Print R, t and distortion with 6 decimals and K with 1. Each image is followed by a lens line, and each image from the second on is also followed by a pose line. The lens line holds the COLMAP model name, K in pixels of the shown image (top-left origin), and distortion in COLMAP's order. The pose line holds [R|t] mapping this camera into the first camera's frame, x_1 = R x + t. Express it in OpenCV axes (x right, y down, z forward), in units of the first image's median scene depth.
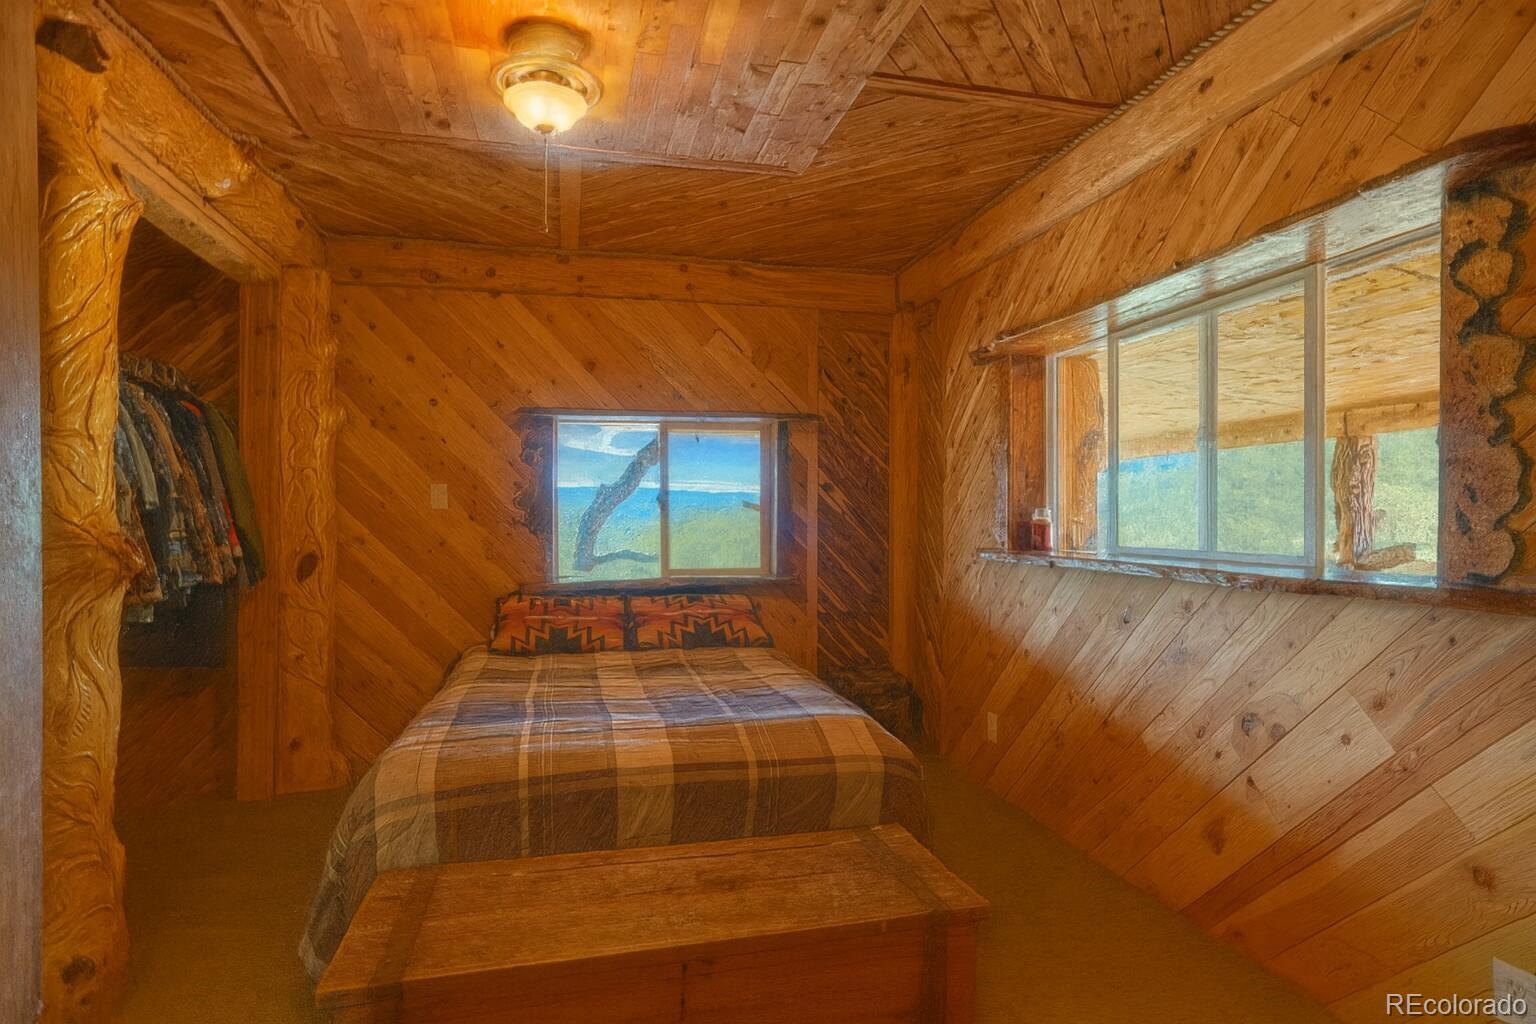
lens RADIAL K [[814.8, 0, 767.7], [0, 814.8, 520.0], [0, 0, 1]] dist [-0.045751, 0.031547]
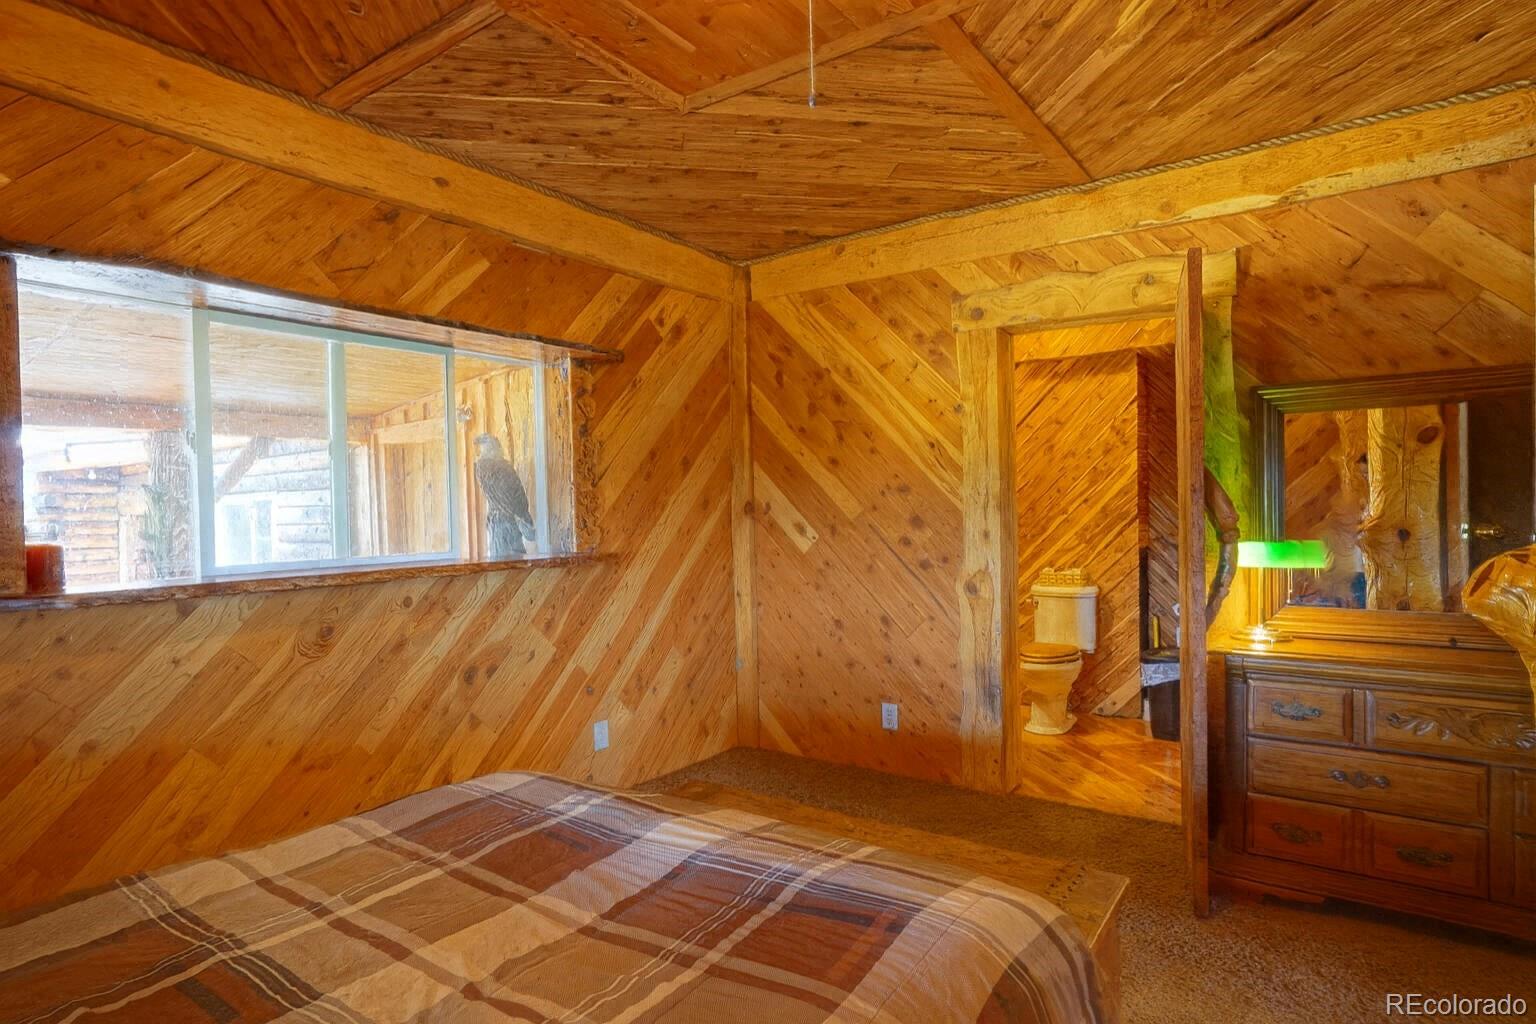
lens RADIAL K [[814.8, 0, 767.7], [0, 814.8, 520.0], [0, 0, 1]] dist [-0.045751, 0.031547]
pose [[-0.652820, 0.010476, 0.757440, -0.672024], [0.030152, 0.999471, 0.012164, -0.009346], [-0.756912, 0.030780, -0.652791, 1.317634]]
